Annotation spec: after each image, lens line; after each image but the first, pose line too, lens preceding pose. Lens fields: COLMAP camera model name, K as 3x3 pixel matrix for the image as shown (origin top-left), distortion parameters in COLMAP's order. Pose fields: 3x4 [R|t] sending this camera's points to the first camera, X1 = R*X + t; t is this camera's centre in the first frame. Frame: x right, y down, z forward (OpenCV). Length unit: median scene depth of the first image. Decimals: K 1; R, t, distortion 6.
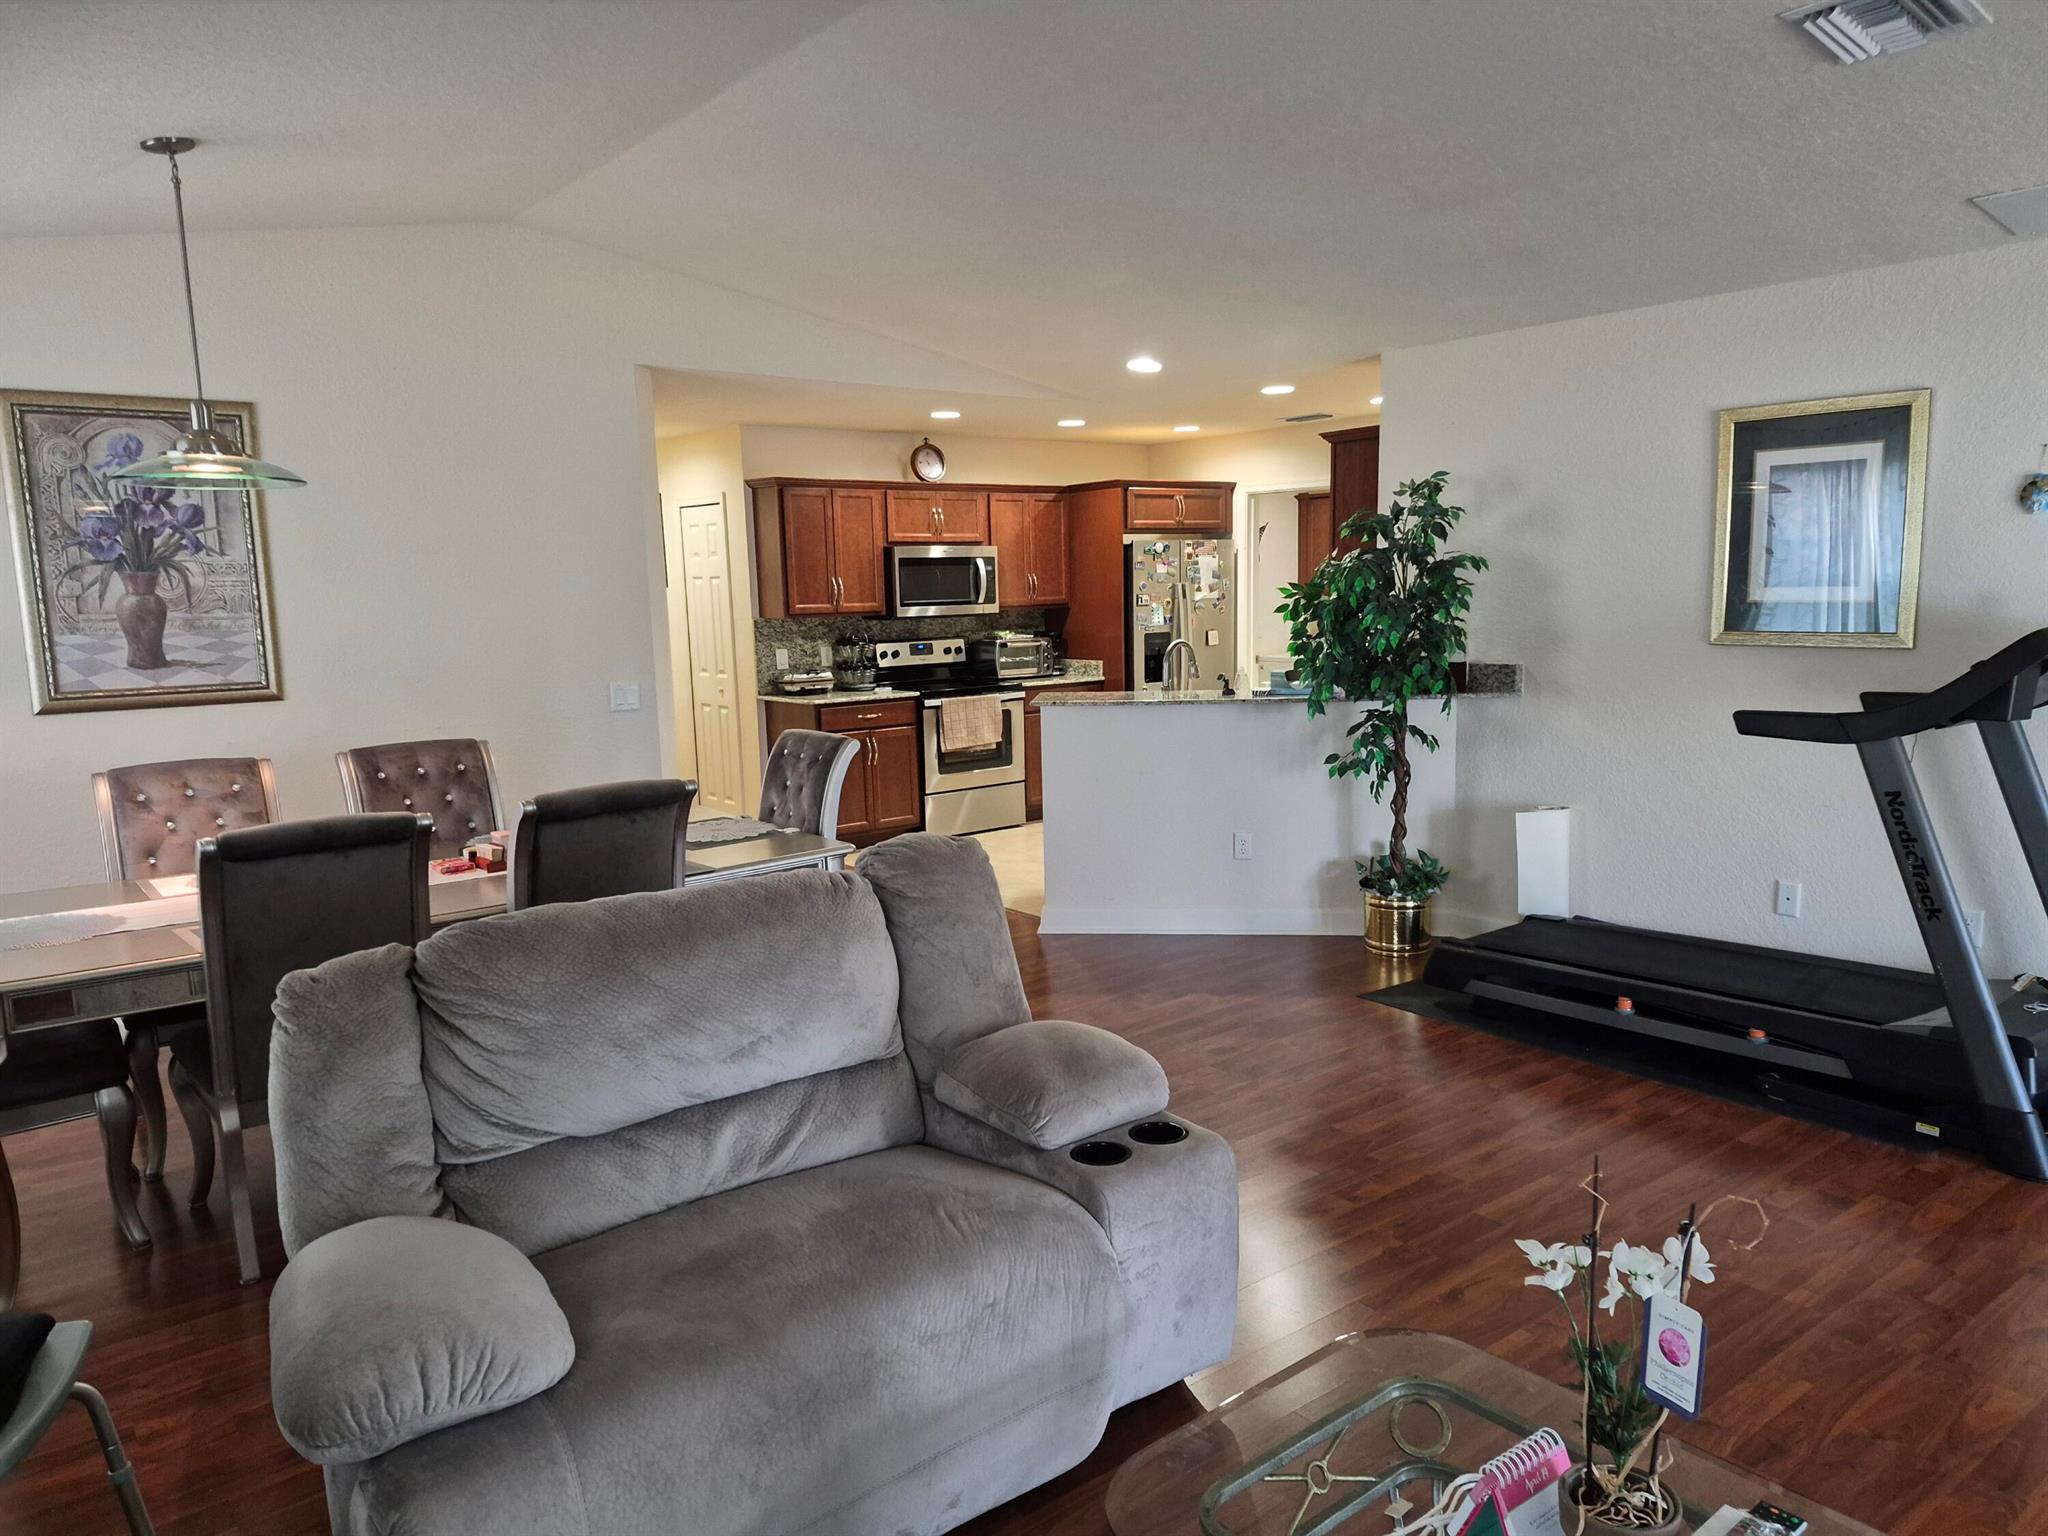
lens RADIAL K [[1417.1, 0, 1040.1], [0, 1417.1, 789.9], [0, 0, 1]] dist [0.117875, -0.141024]
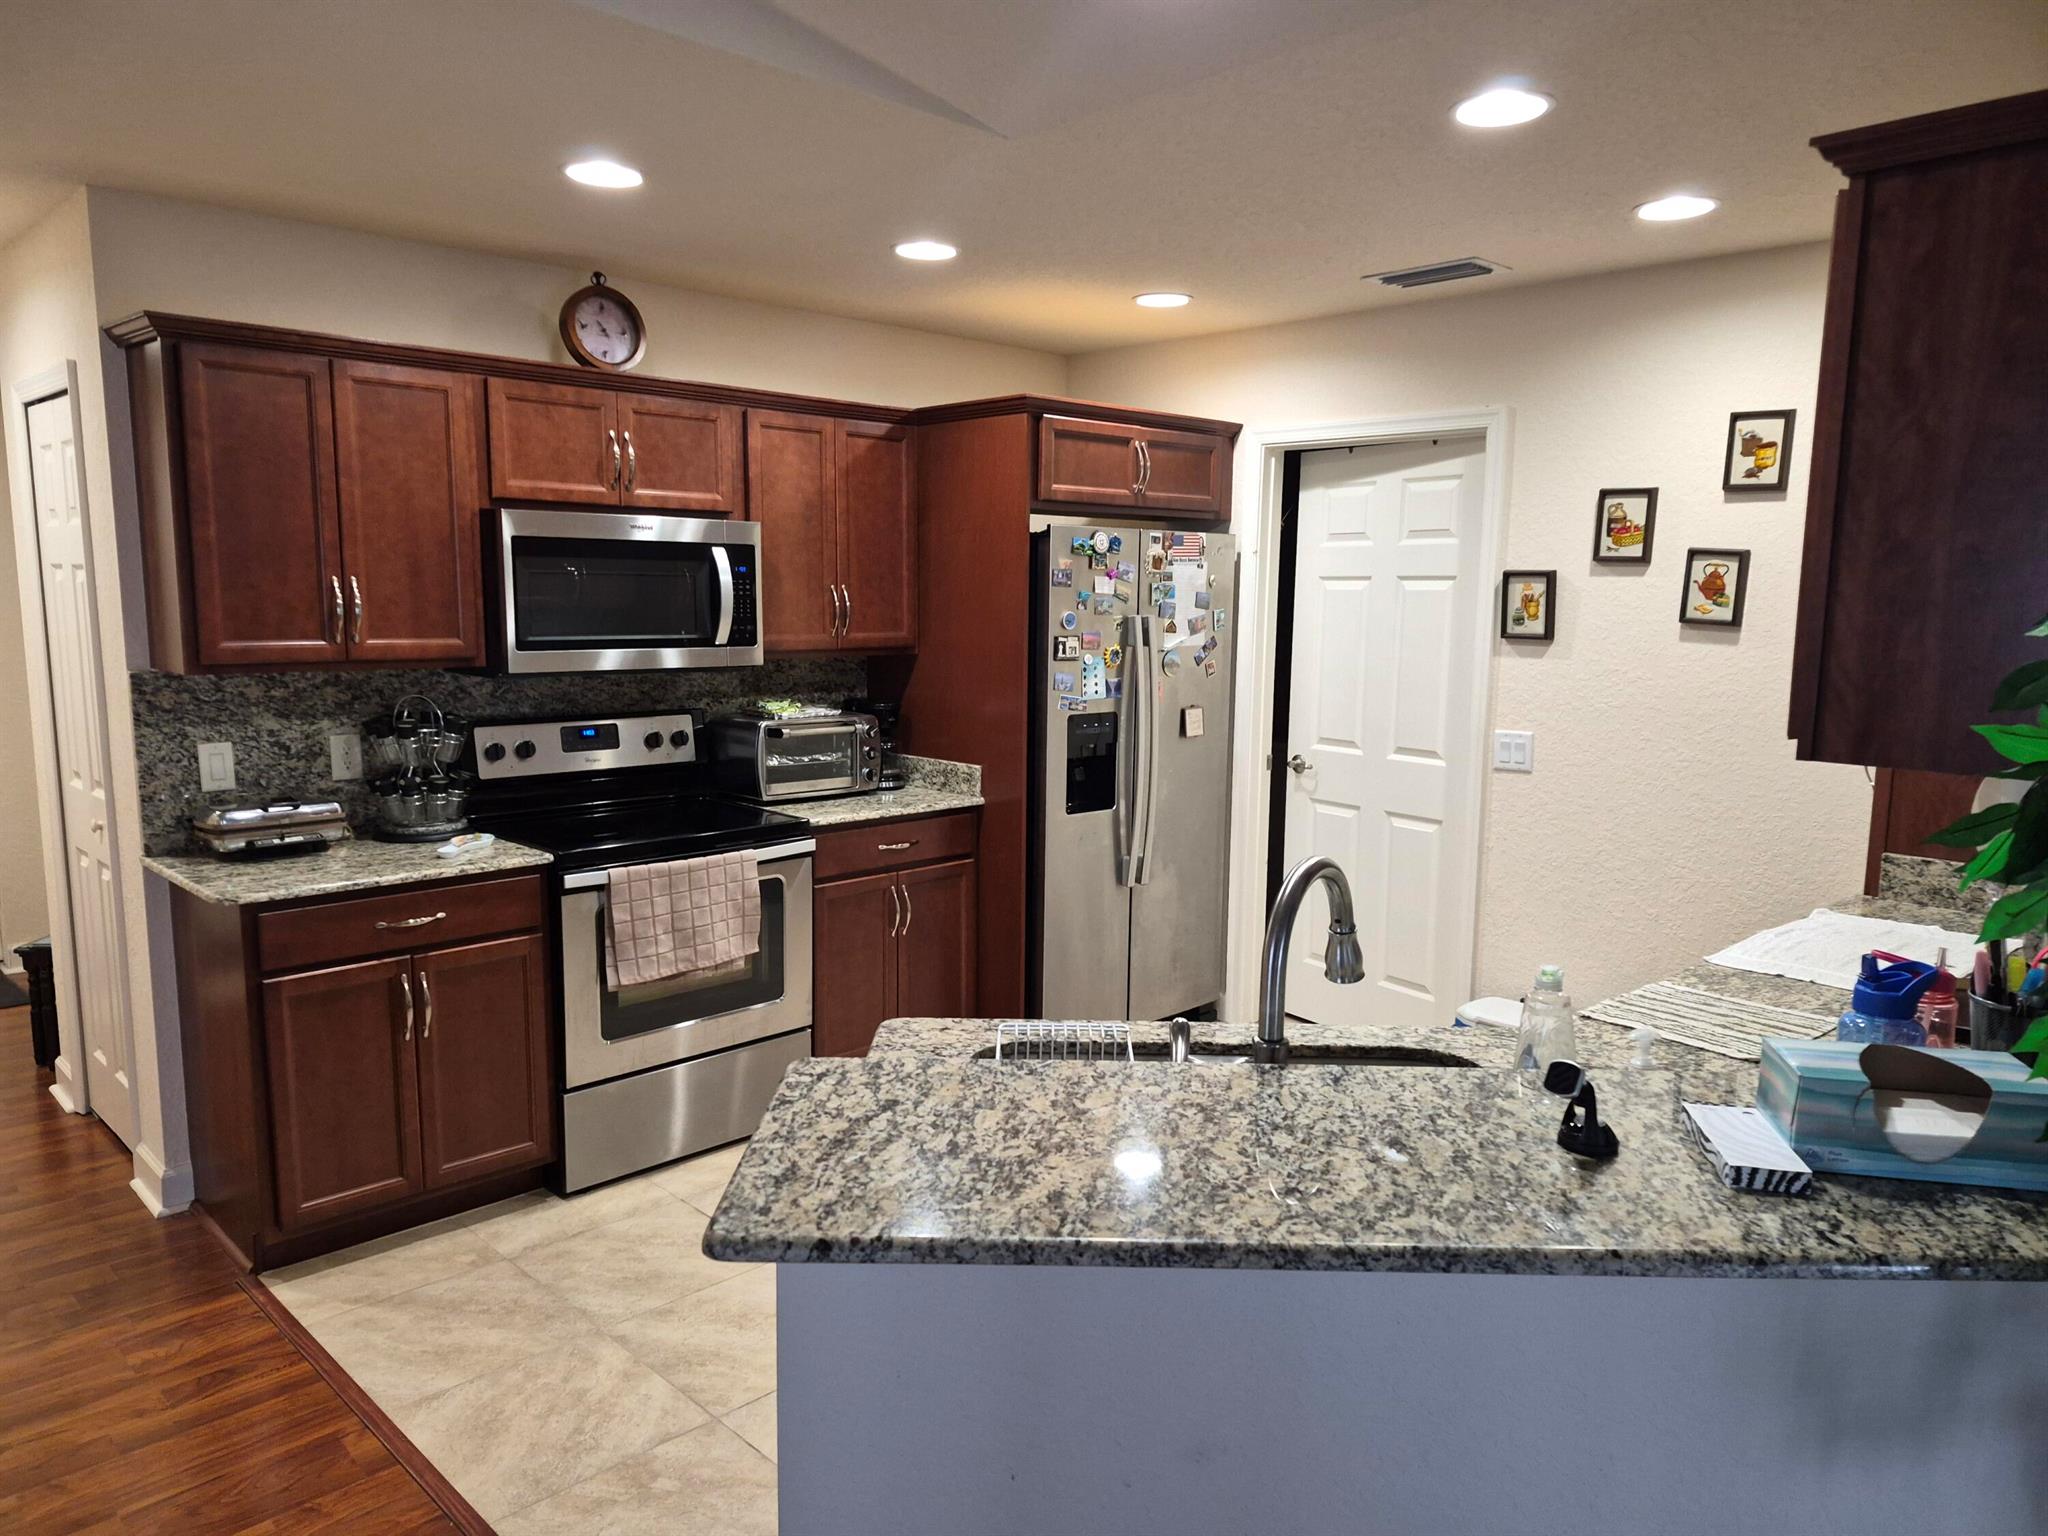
lens RADIAL K [[1417.1, 0, 1040.1], [0, 1417.1, 789.9], [0, 0, 1]] dist [0.117875, -0.141024]
pose [[0.993793, 0.021962, 0.109058, 0.011683], [-0.021521, 0.999755, -0.005225, -0.086714], [-0.109146, 0.002846, 0.994022, 0.545057]]
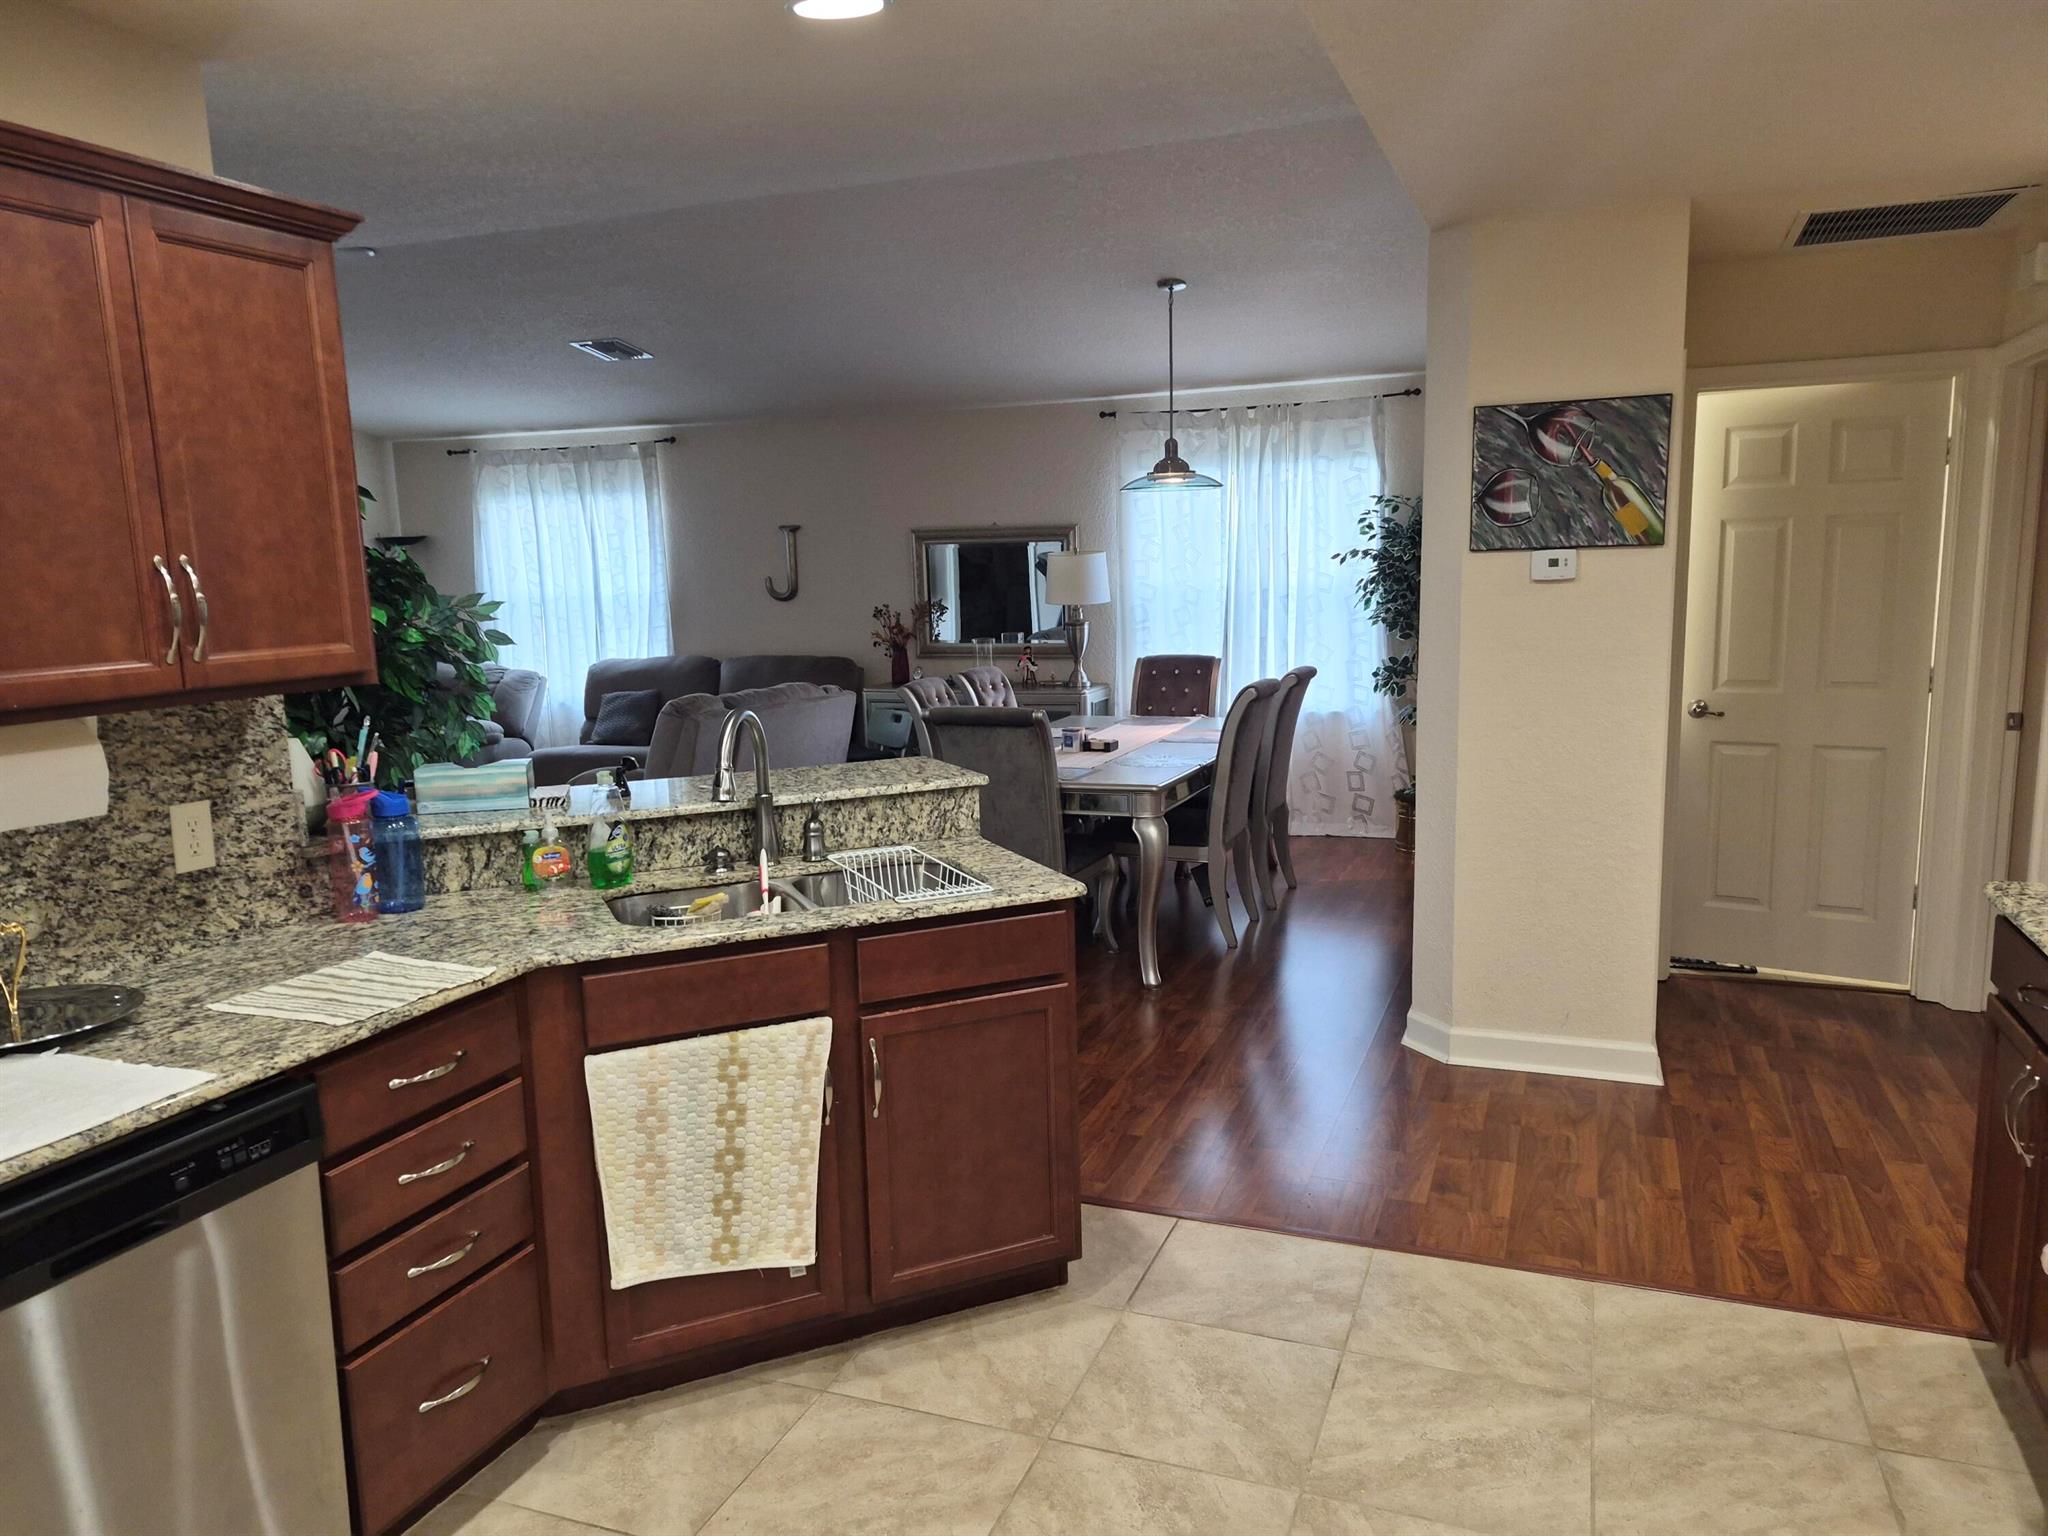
lens RADIAL K [[1417.1, 0, 1040.1], [0, 1417.1, 789.9], [0, 0, 1]] dist [0.117875, -0.141024]
pose [[-0.861232, 0.127131, -0.492055, 0.184558], [-0.026322, 0.955749, 0.293005, -0.164983], [0.507531, 0.265297, -0.819774, 1.075545]]
